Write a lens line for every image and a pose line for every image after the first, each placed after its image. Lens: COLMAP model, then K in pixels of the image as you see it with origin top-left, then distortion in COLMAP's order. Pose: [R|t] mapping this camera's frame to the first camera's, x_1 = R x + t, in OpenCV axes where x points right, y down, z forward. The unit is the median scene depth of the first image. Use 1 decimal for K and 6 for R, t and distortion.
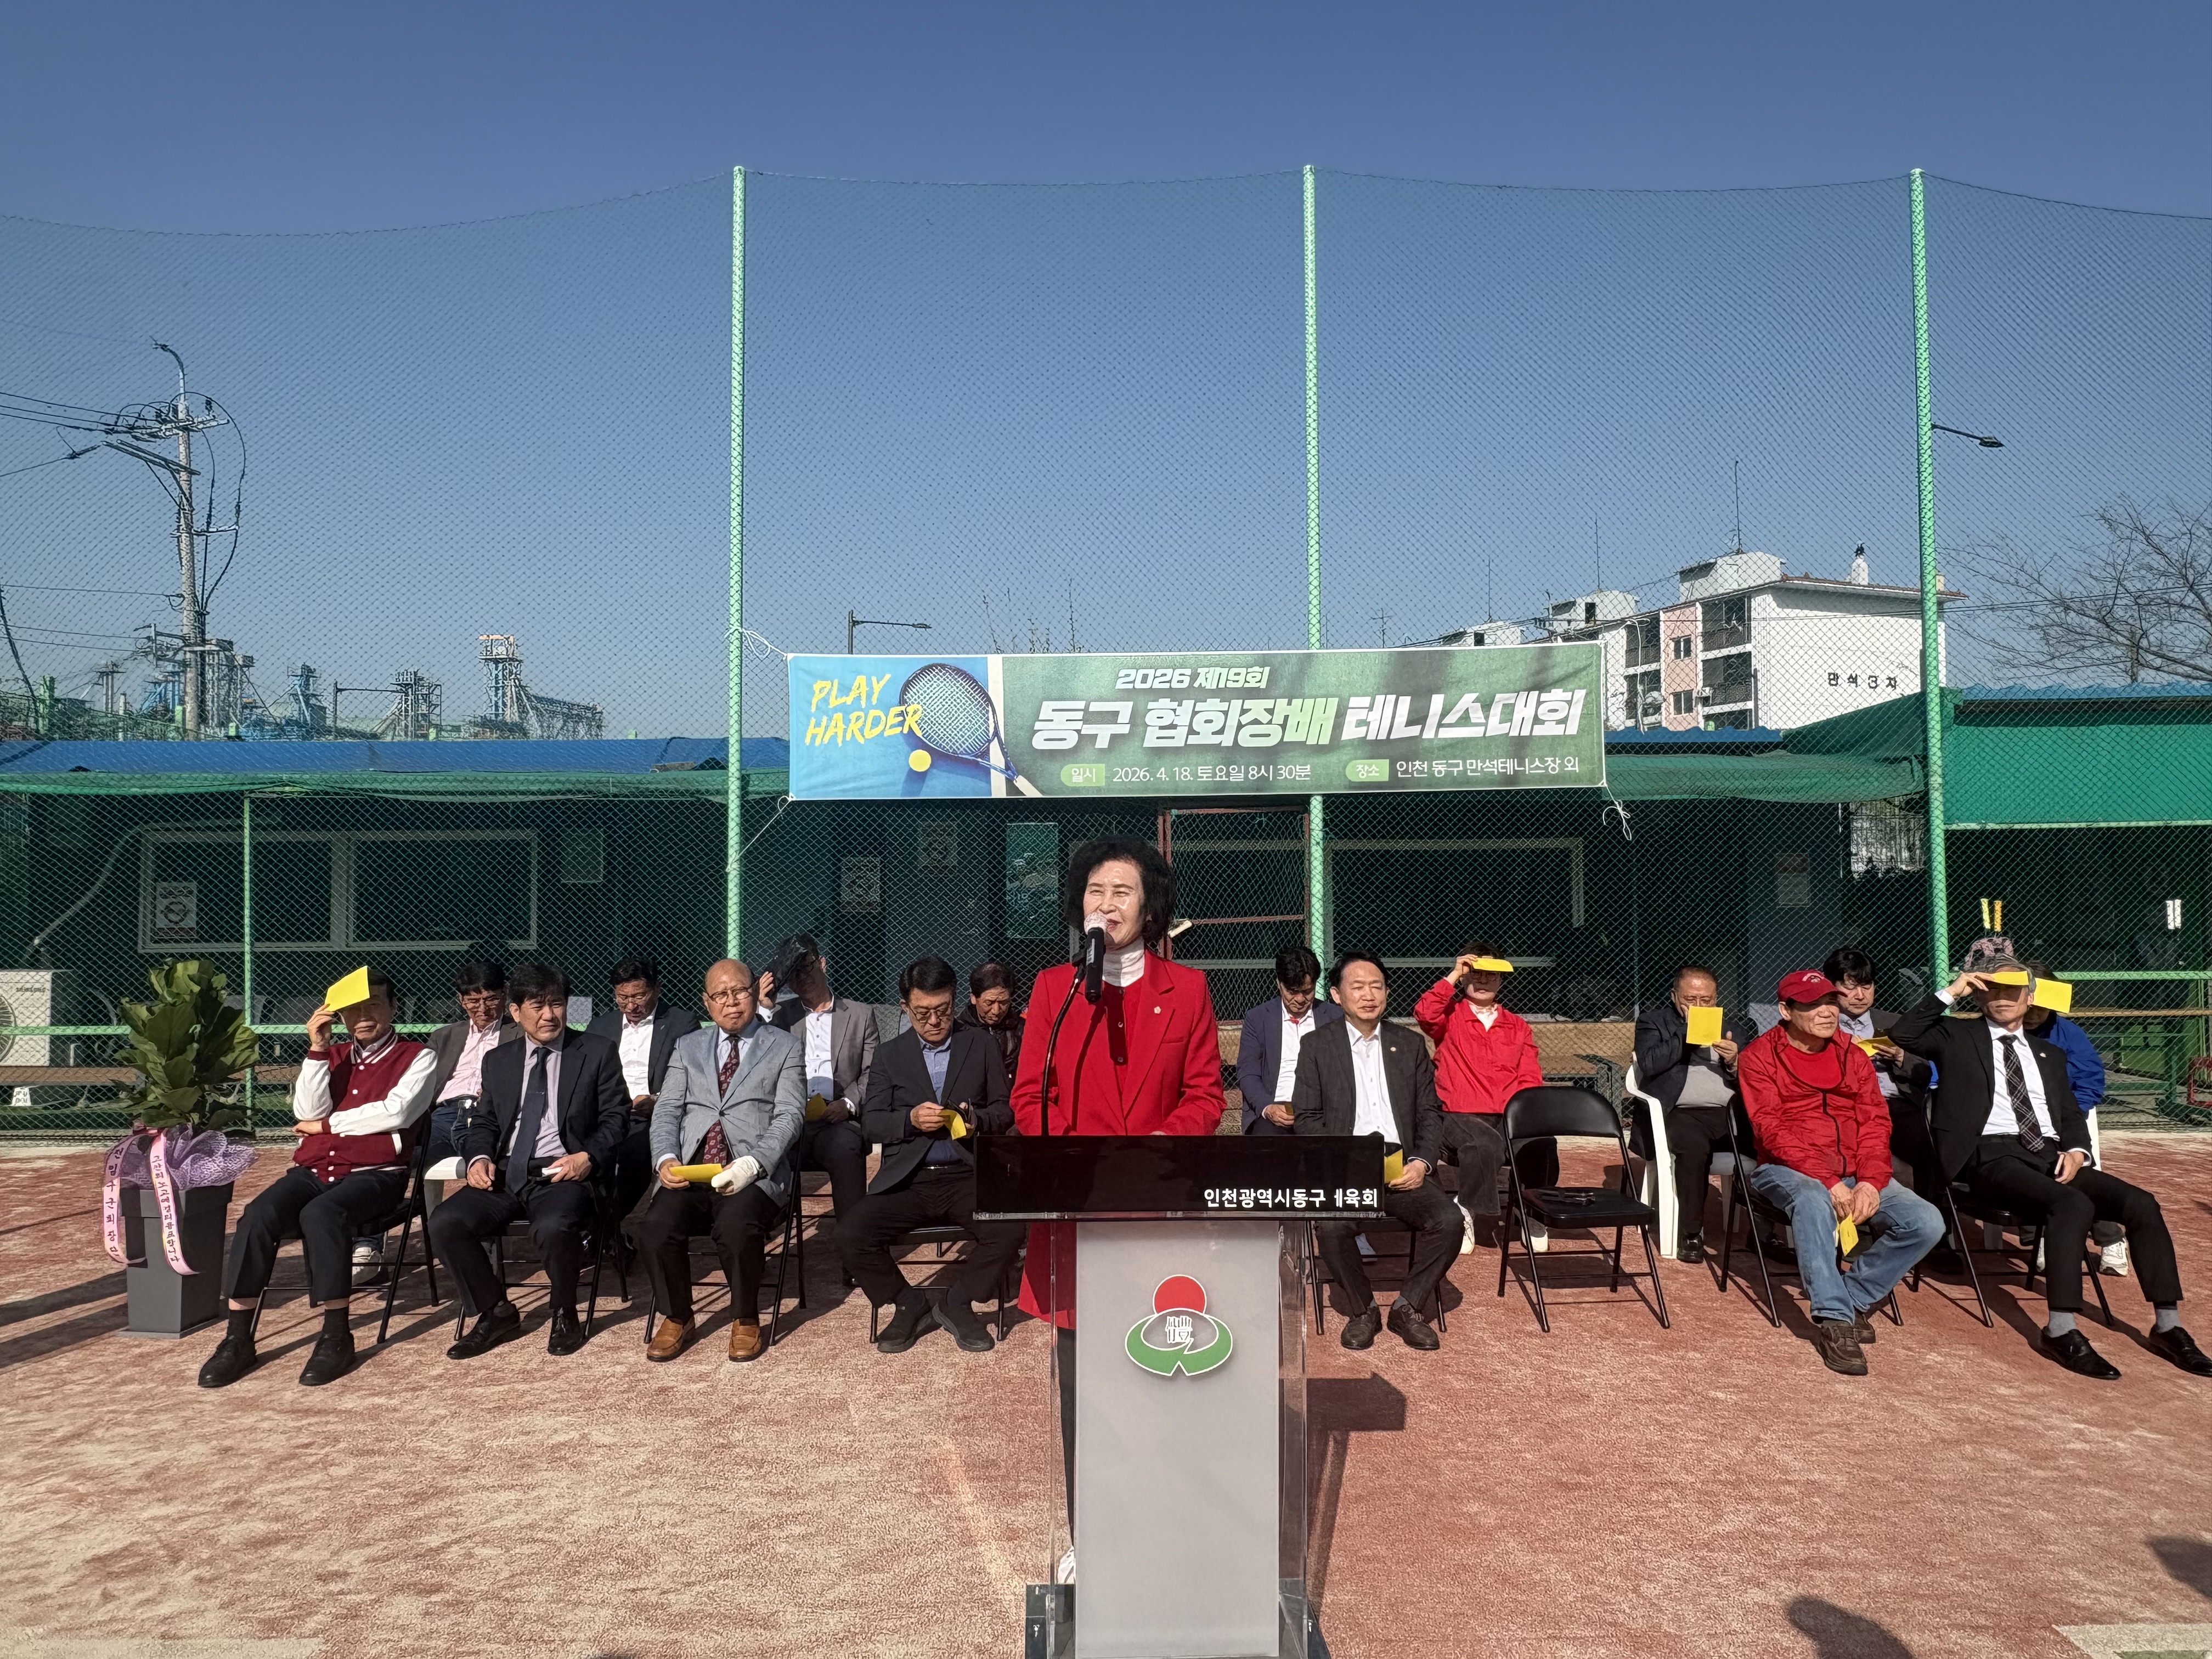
lens RADIAL K [[1422.5, 0, 1083.2], [0, 1422.5, 850.5], [0, 0, 1]] dist [-0.002914, -0.002486]
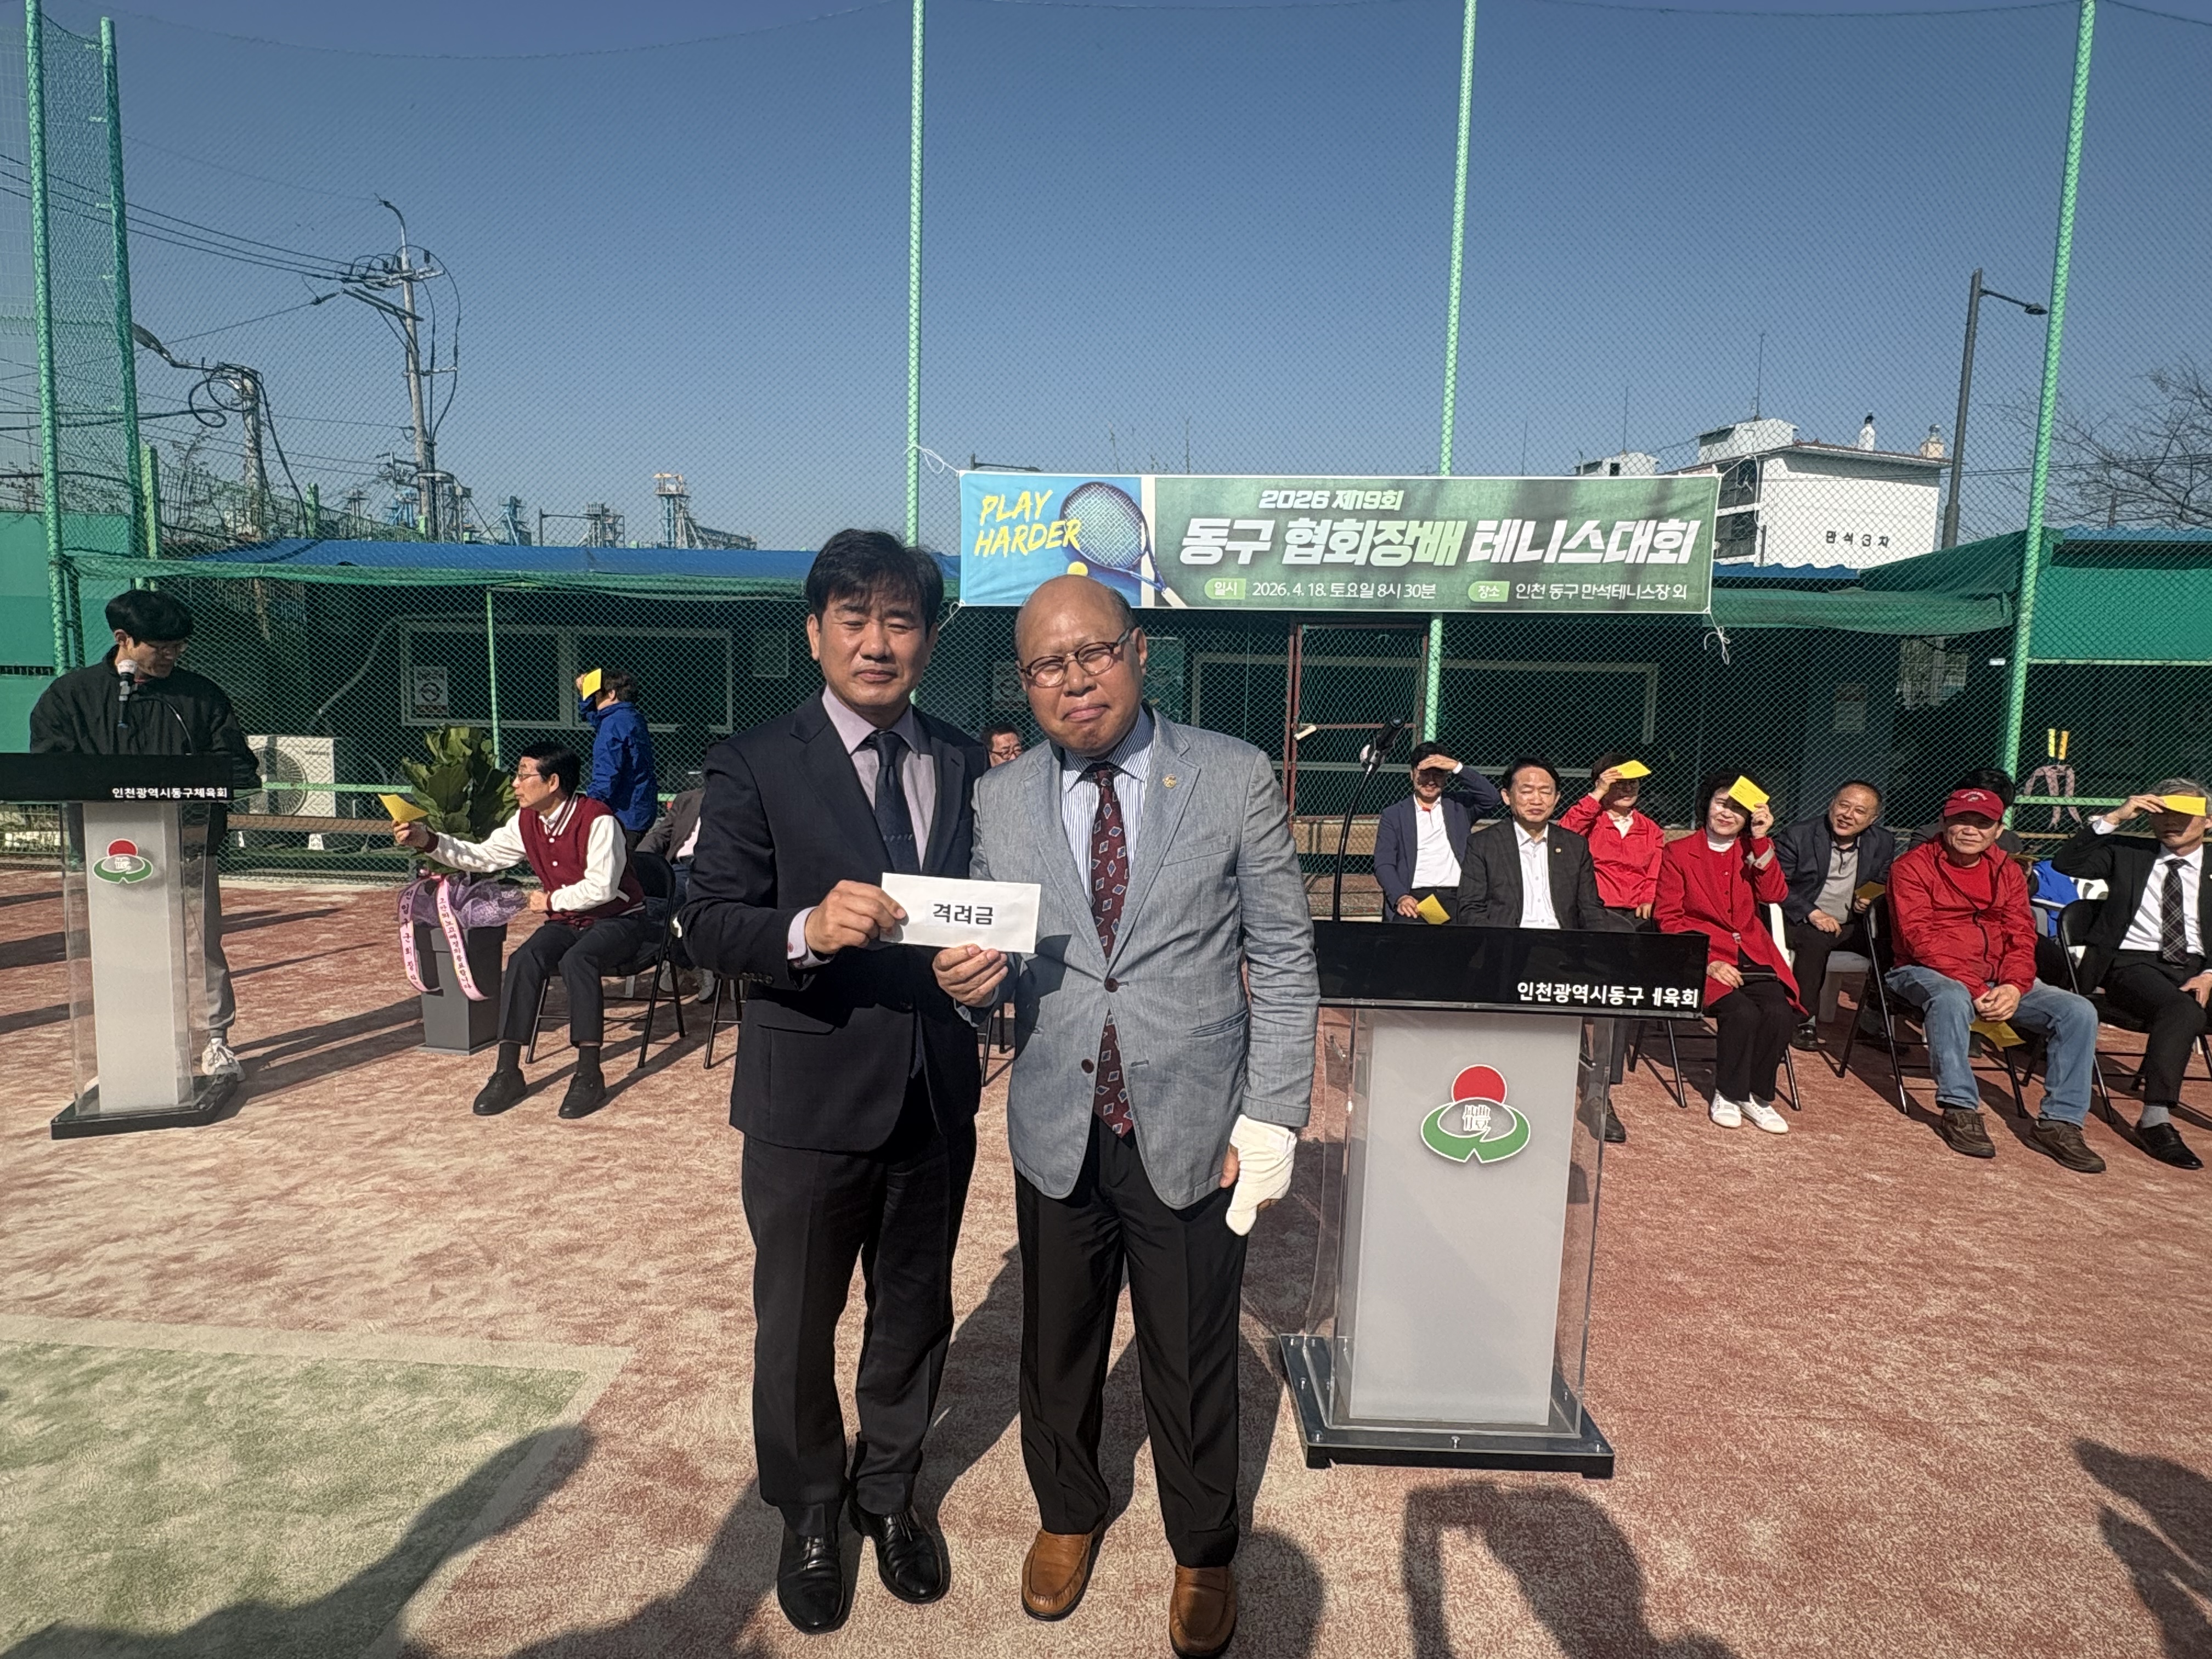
lens RADIAL K [[1174.8, 0, 1078.3], [0, 1174.8, 858.0], [0, 0, 1]] dist [-0.013658, 0.004121]
pose [[0.997729, 0.038622, -0.055179, -0.055293], [-0.029466, 0.986993, 0.158041, 0.012444], [0.060565, -0.156056, 0.985890, 0.067814]]
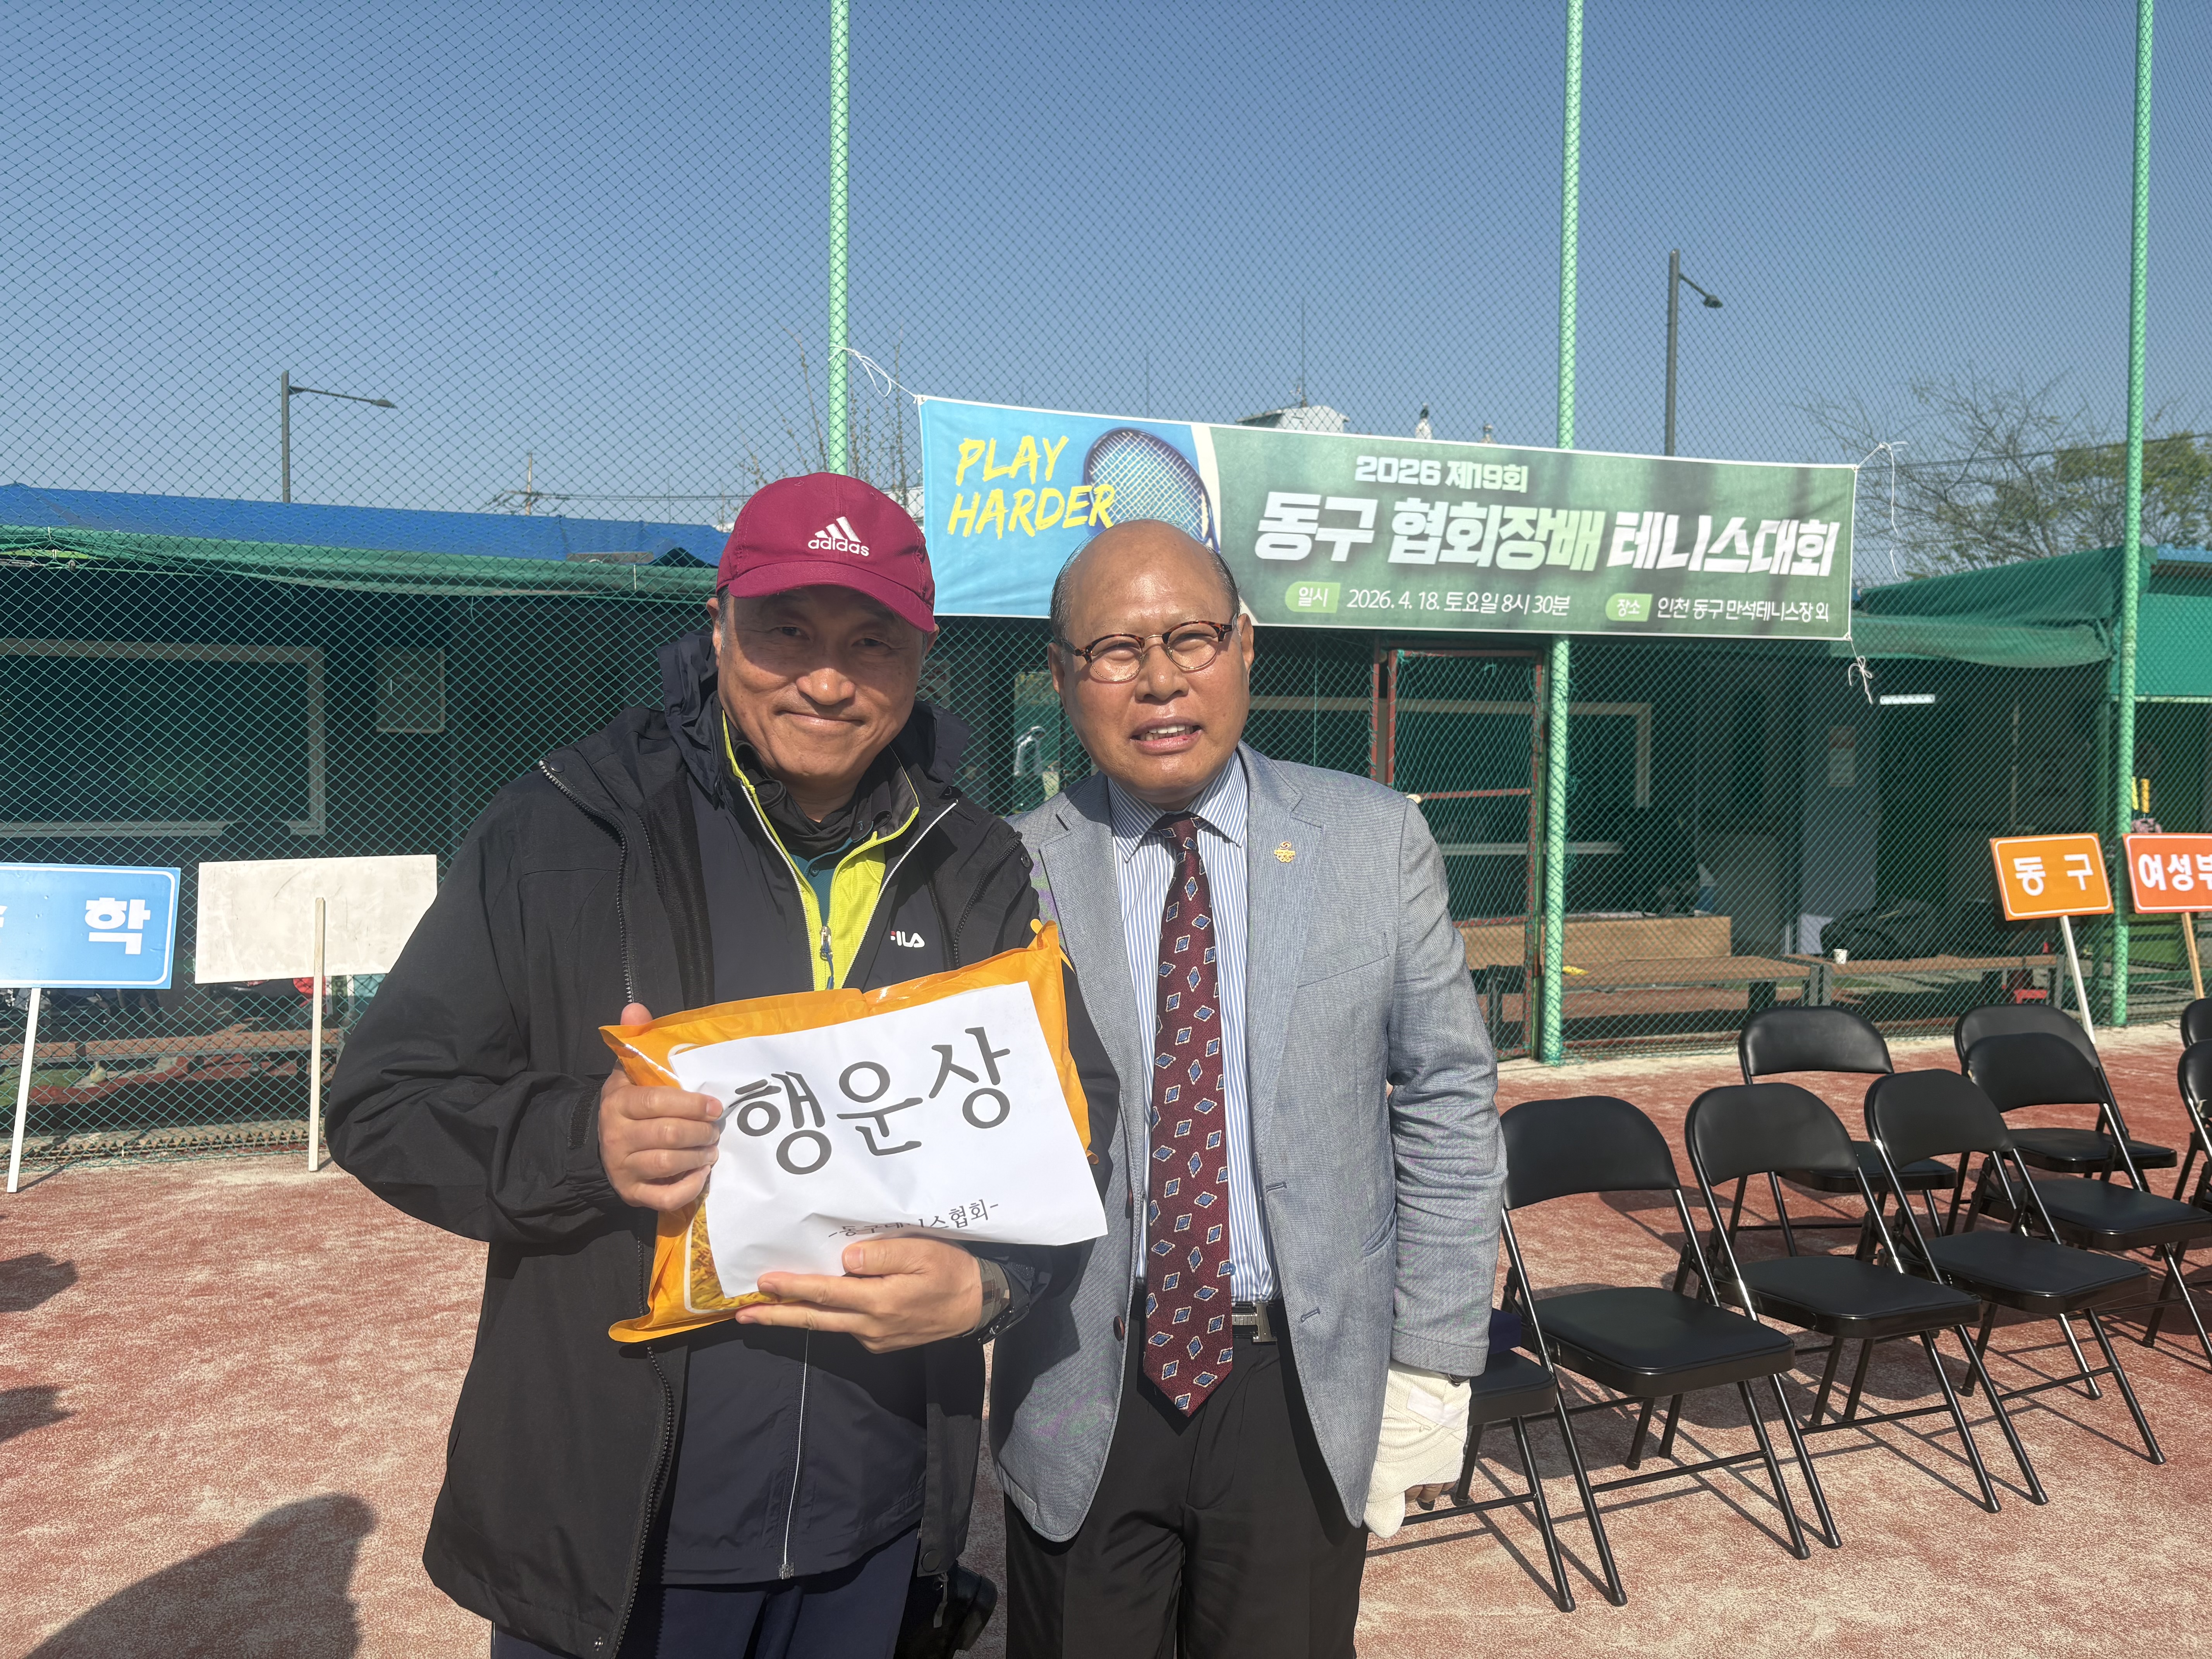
lens RADIAL K [[1662.9, 0, 1050.3], [0, 1662.9, 882.0], [0, 0, 1]] dist [-0.019729, -0.007680]
pose [[0.941962, -0.012334, 0.335493, -0.419165], [-0.018966, 0.995774, 0.089859, 0.019653], [-0.335184, -0.091007, 0.937747, 0.225517]]
